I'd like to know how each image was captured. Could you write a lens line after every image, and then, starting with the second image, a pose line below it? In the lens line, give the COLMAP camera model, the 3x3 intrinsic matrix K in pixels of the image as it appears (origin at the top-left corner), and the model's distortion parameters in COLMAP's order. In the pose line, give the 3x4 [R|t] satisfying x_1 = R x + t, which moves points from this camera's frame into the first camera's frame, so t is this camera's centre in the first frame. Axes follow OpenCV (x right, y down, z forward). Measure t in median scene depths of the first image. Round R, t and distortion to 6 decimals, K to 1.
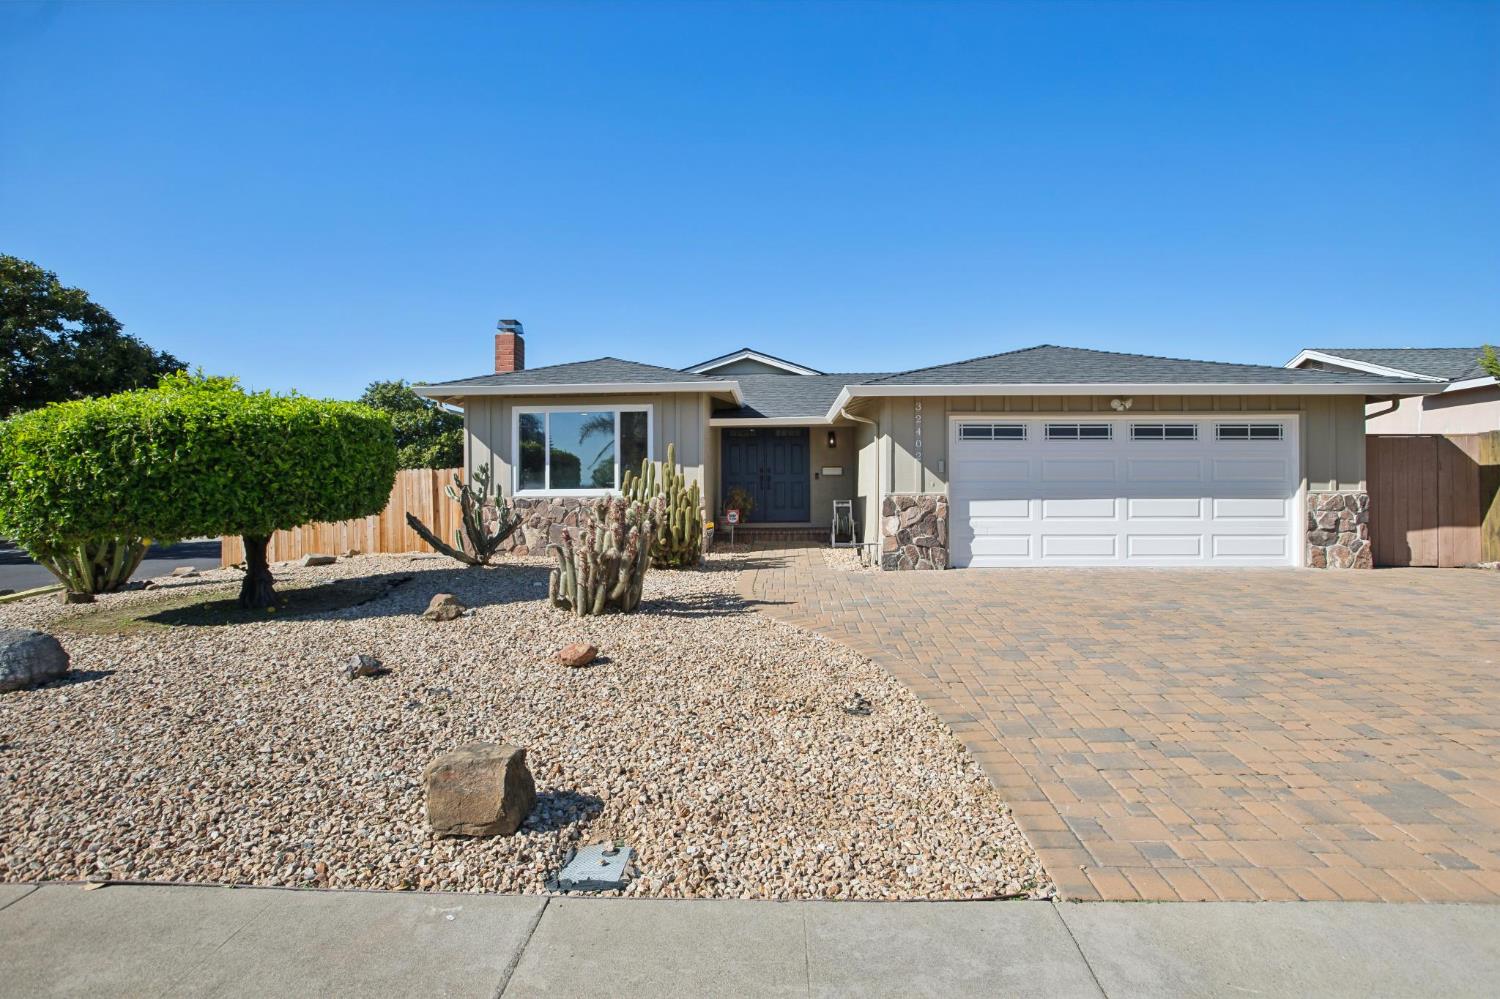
lens RADIAL K [[677.0, 0, 766.5], [0, 677.0, 494.4], [0, 0, 1]] dist [-0.086424, 0.039084]
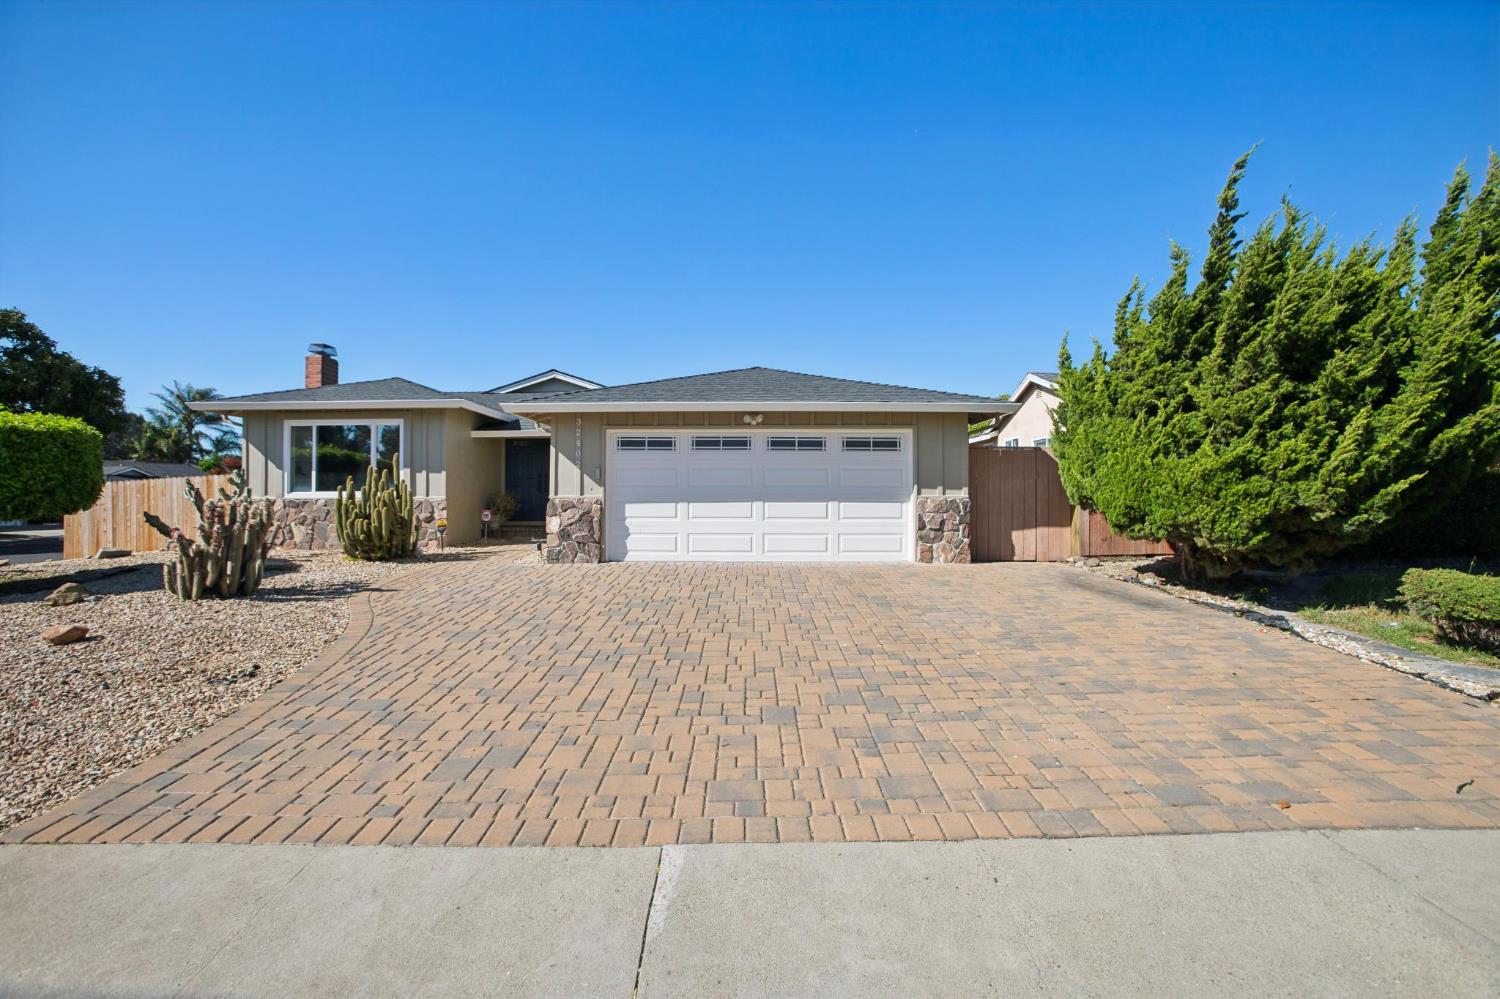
lens RADIAL K [[584.1, 0, 750.0], [0, 584.1, 499.5], [0, 0, 1]] dist [-0.083580, 0.021502]
pose [[0.998201, 0.003071, 0.059880, 0.459461], [-0.003469, 0.999973, 0.006540, -0.003972], [-0.059858, -0.006736, 0.998184, -0.007165]]
